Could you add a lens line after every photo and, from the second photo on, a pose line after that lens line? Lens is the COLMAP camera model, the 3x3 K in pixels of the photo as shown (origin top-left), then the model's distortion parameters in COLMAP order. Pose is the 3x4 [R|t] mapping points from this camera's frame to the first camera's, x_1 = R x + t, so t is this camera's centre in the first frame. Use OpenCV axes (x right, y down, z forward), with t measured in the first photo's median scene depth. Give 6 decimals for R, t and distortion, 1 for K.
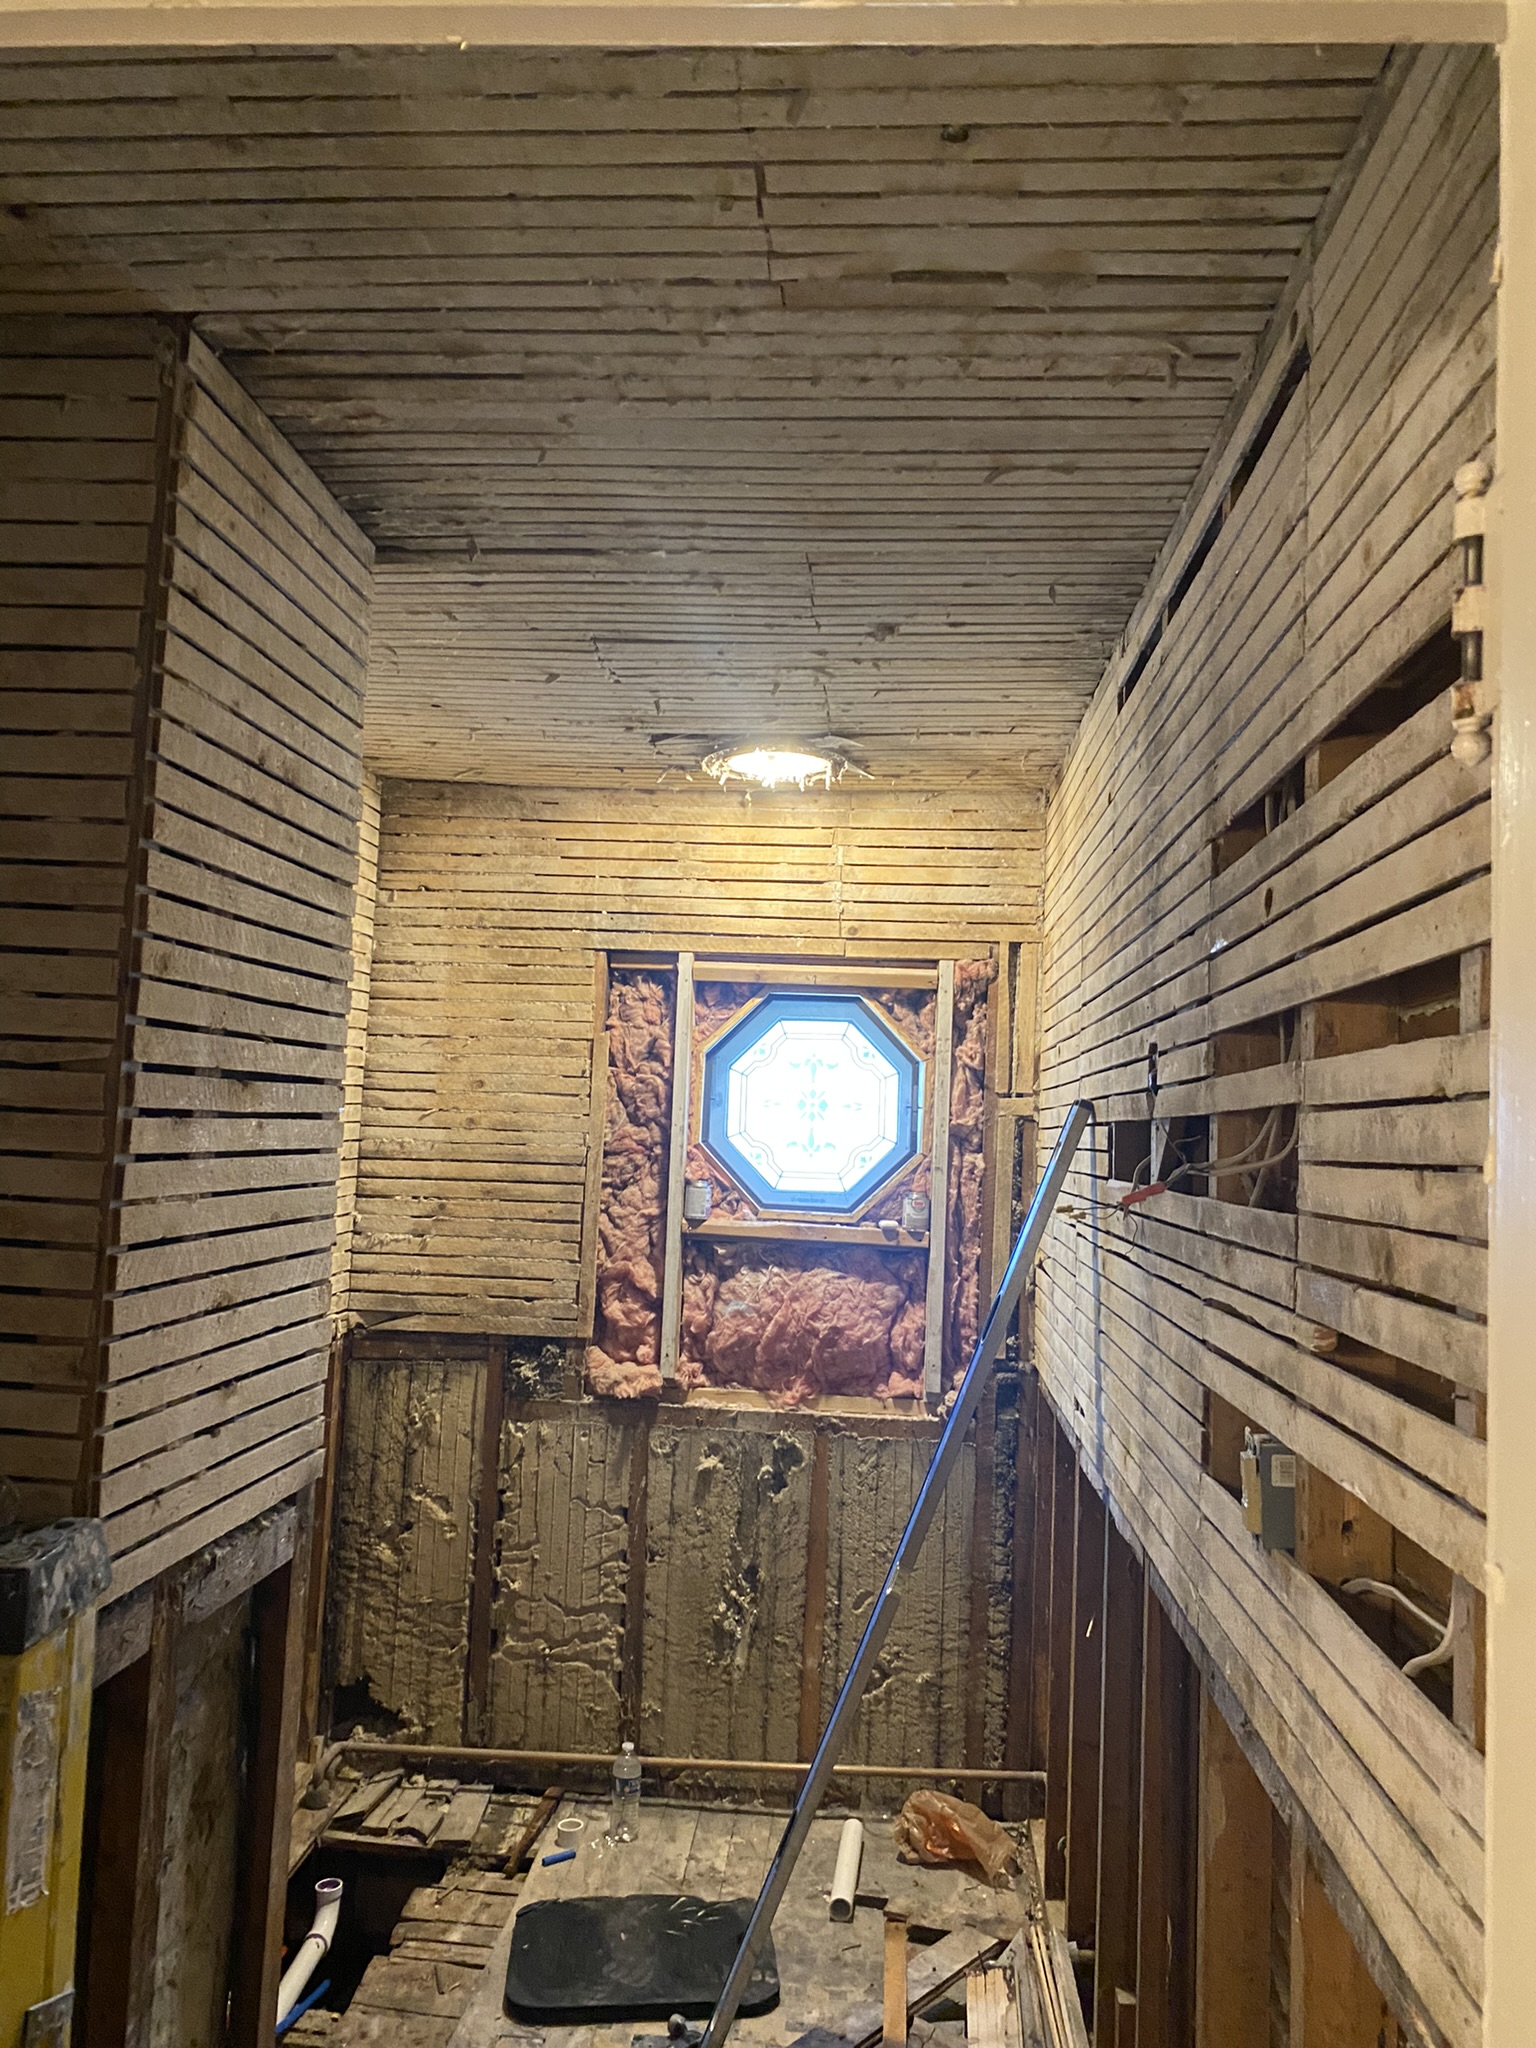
lens RADIAL K [[1568.2, 0, 760.9], [0, 1568.2, 1012.4], [0, 0, 1]] dist [0.005721, -0.005582]
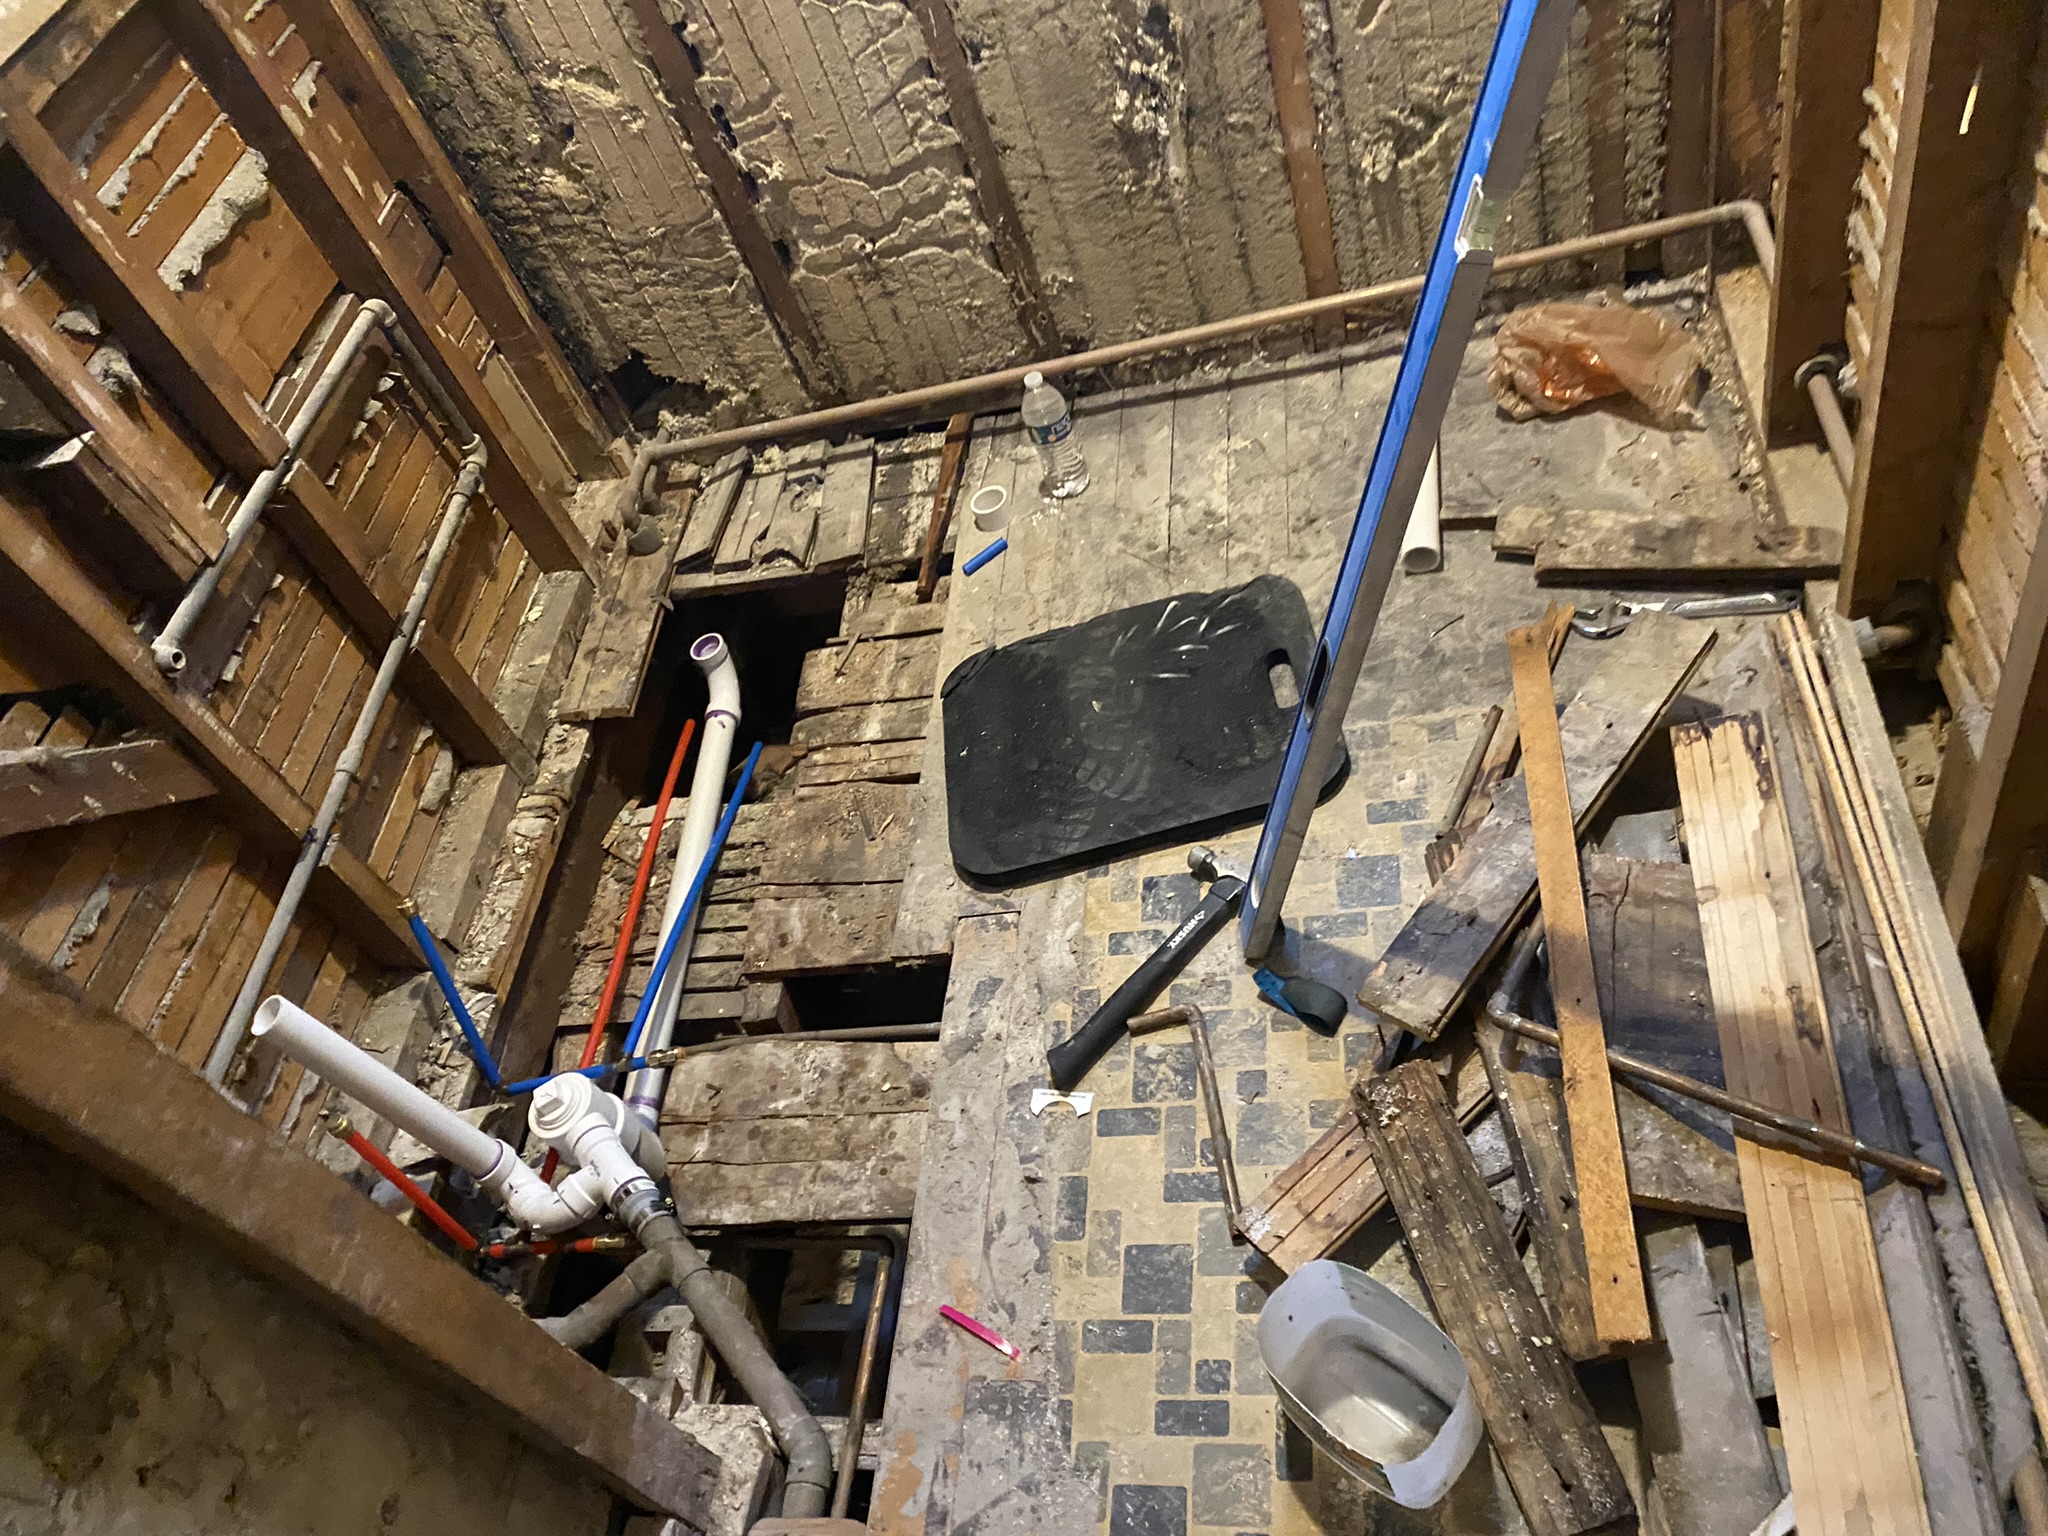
lens RADIAL K [[1602.0, 0, 991.9], [0, 1602.0, 841.0], [0, 0, 1]] dist [0.090584, -0.176057]
pose [[0.941832, -0.198301, -0.271347, 0.042662], [0.336075, 0.549752, 0.764740, 0.080493], [-0.002476, -0.811449, 0.584418, 0.535785]]
